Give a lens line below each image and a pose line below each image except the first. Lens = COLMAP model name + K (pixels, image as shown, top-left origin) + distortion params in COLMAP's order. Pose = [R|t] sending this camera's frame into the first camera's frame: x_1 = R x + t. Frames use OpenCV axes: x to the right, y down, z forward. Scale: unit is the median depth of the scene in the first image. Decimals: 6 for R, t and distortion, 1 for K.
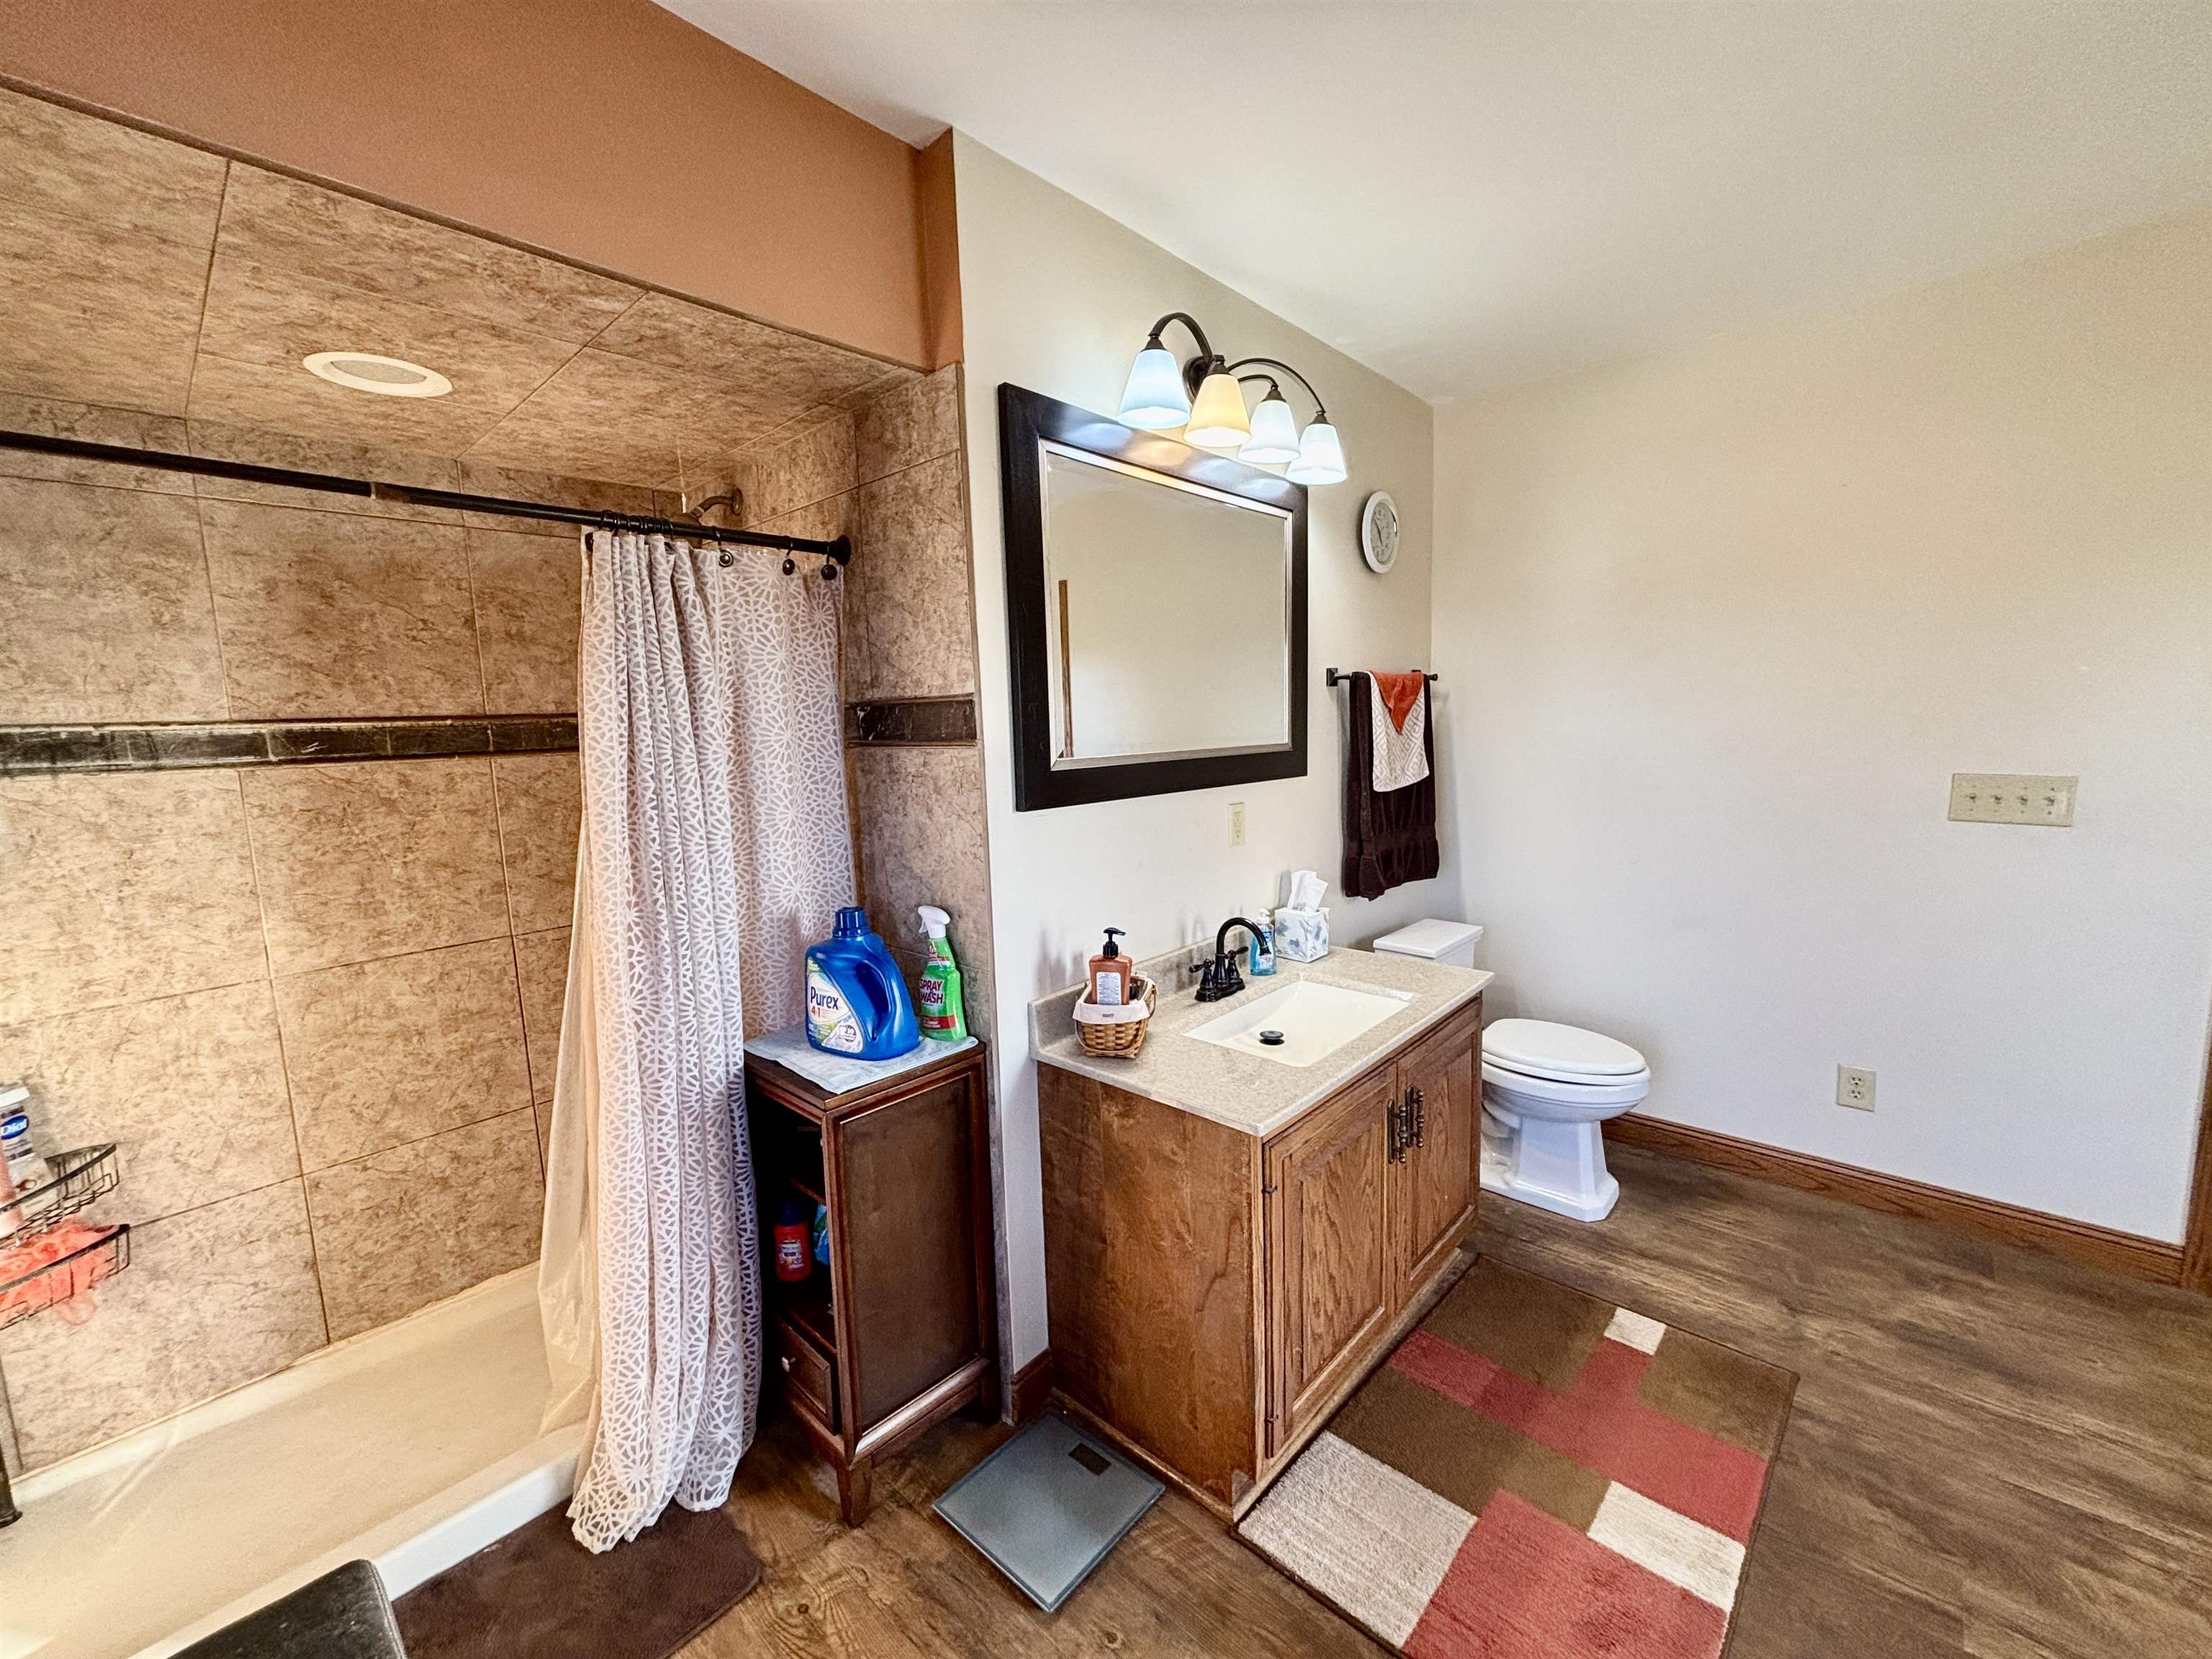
lens RADIAL K [[892.9, 0, 1104.5], [0, 892.9, 830.0], [0, 0, 1]] dist [0.004546, -0.000305]
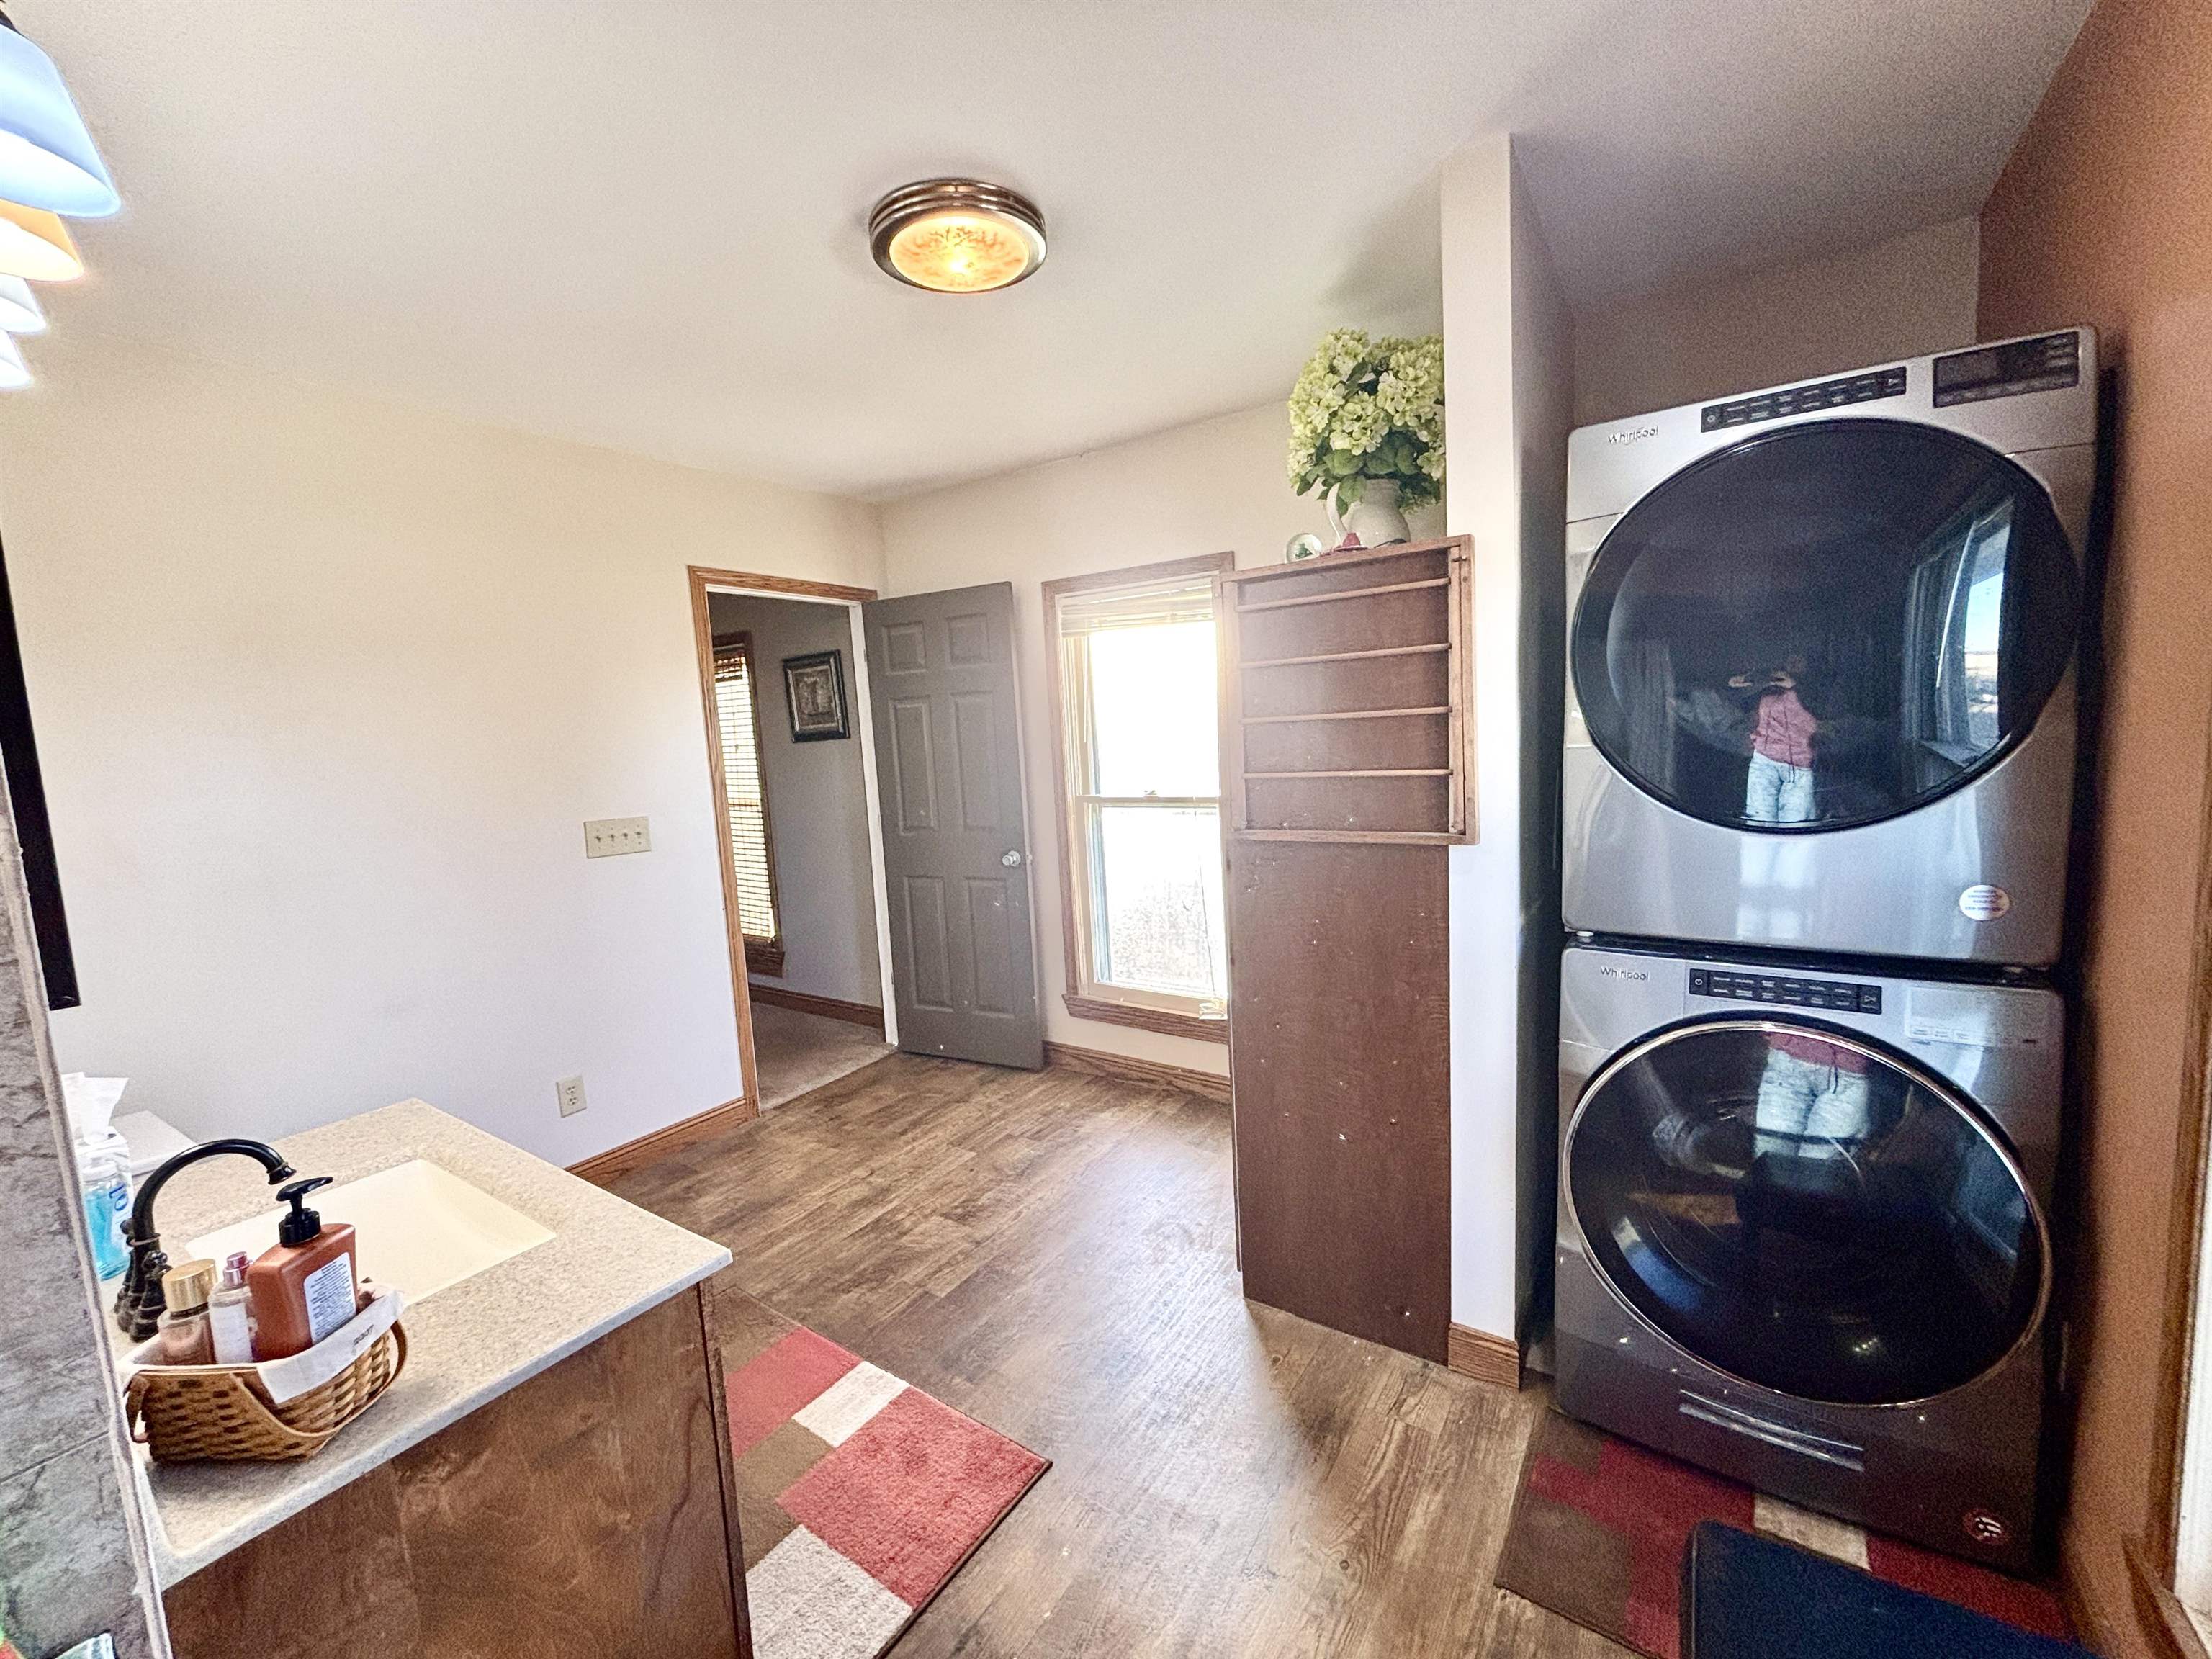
lens RADIAL K [[892.9, 0, 1104.5], [0, 892.9, 830.0], [0, 0, 1]] dist [0.004546, -0.000305]
pose [[-0.140467, -0.072654, 0.987416, -0.603900], [0.183077, 0.978200, 0.098020, -0.061077], [-0.973012, 0.194542, -0.124104, 0.626430]]
